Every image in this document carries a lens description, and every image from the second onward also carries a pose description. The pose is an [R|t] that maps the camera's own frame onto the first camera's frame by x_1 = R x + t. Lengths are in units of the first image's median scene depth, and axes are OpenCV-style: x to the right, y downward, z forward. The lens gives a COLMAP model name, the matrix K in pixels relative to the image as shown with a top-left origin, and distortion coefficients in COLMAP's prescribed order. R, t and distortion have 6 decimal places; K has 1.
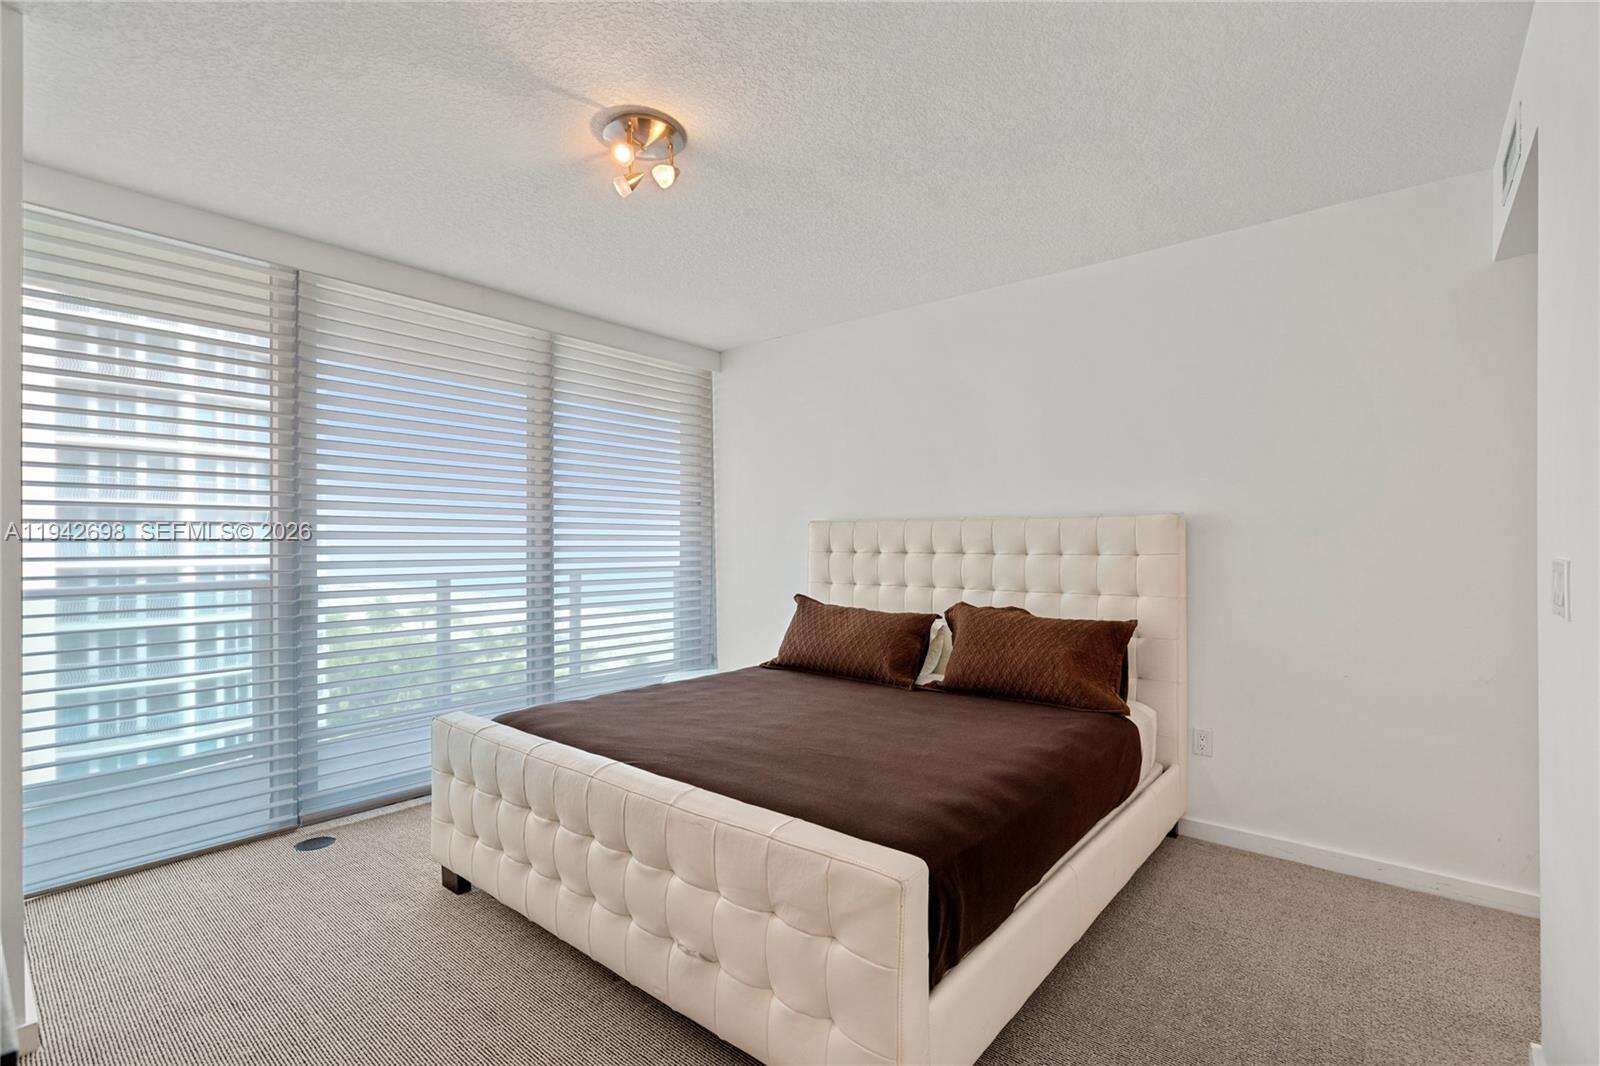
lens RADIAL K [[731.1, 0, 797.1], [0, 731.1, 541.6], [0, 0, 1]] dist [-0.010204, 0.001004]
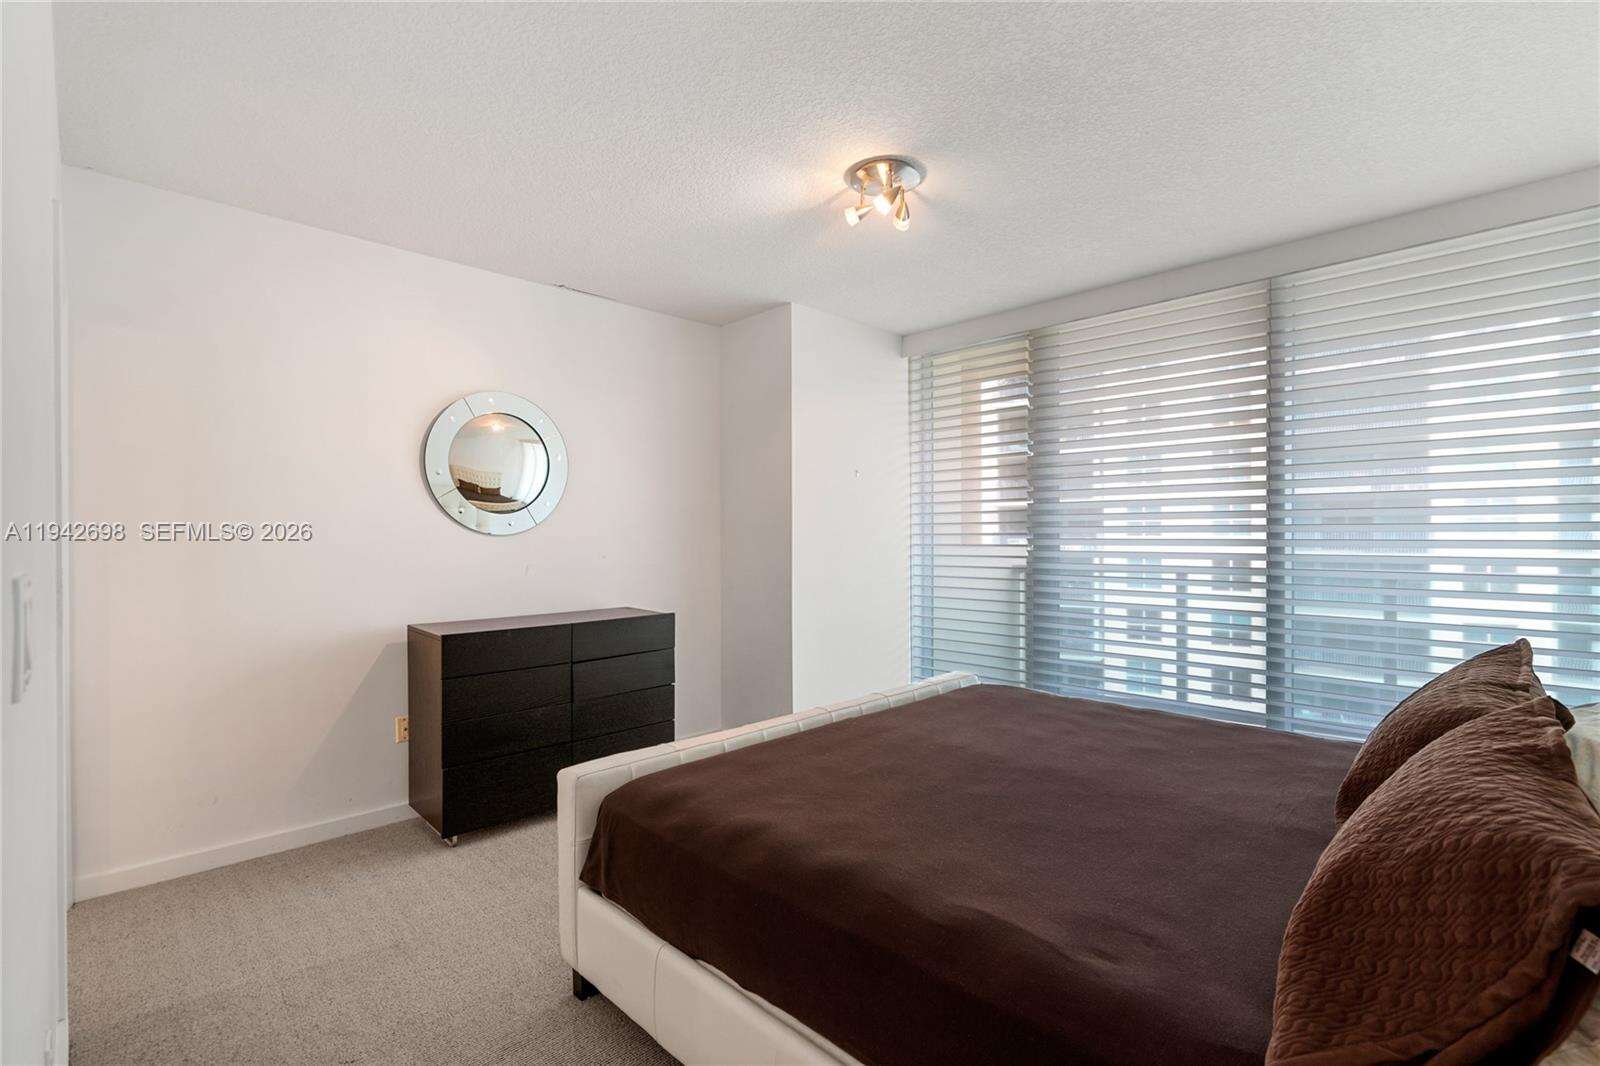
lens RADIAL K [[731.1, 0, 797.9], [0, 731.1, 532.6], [0, 0, 1]] dist [-0.010204, 0.001004]
pose [[-0.098214, -0.001968, -0.995163, 0.584497], [0.011678, 0.999927, -0.003130, -0.005812], [0.995097, -0.011929, -0.098184, 0.610616]]
